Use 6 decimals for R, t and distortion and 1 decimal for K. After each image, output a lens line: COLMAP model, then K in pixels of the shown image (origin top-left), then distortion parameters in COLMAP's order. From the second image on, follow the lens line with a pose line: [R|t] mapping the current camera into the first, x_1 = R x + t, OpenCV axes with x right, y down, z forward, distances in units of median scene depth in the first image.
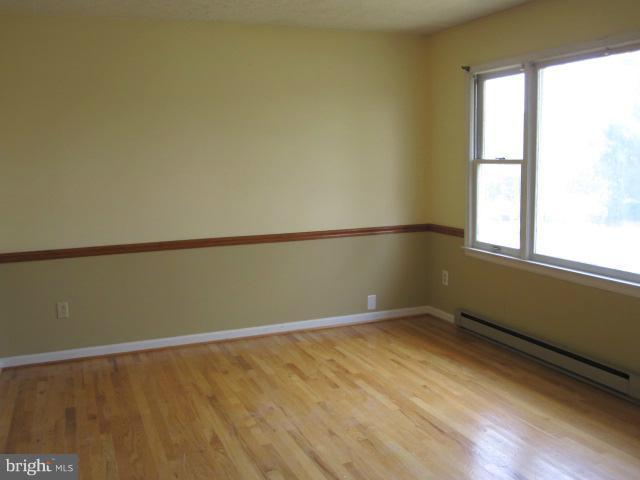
lens RADIAL K [[619.6, 0, 320.0], [0, 619.6, 240.0], [0, 0, 1]] dist [-0.071373, 0.011141]
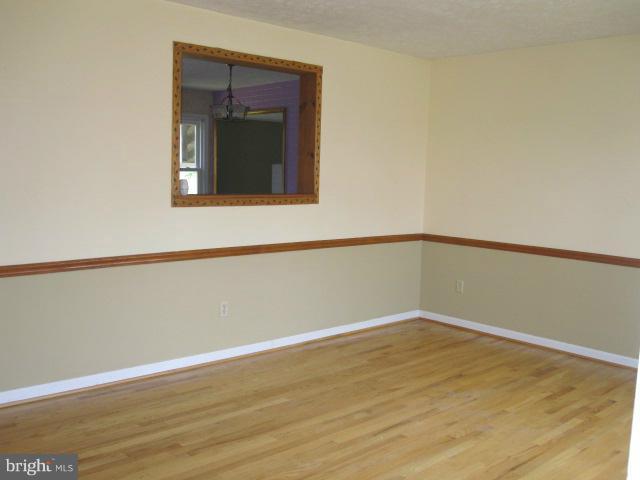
lens RADIAL K [[619.6, 0, 320.0], [0, 619.6, 240.0], [0, 0, 1]] dist [-0.071373, 0.011141]
pose [[0.327723, 0.131000, -0.935648, 0.677244], [-0.153236, 0.984598, 0.084180, -0.045135], [0.932264, 0.115787, 0.342749, 0.278411]]
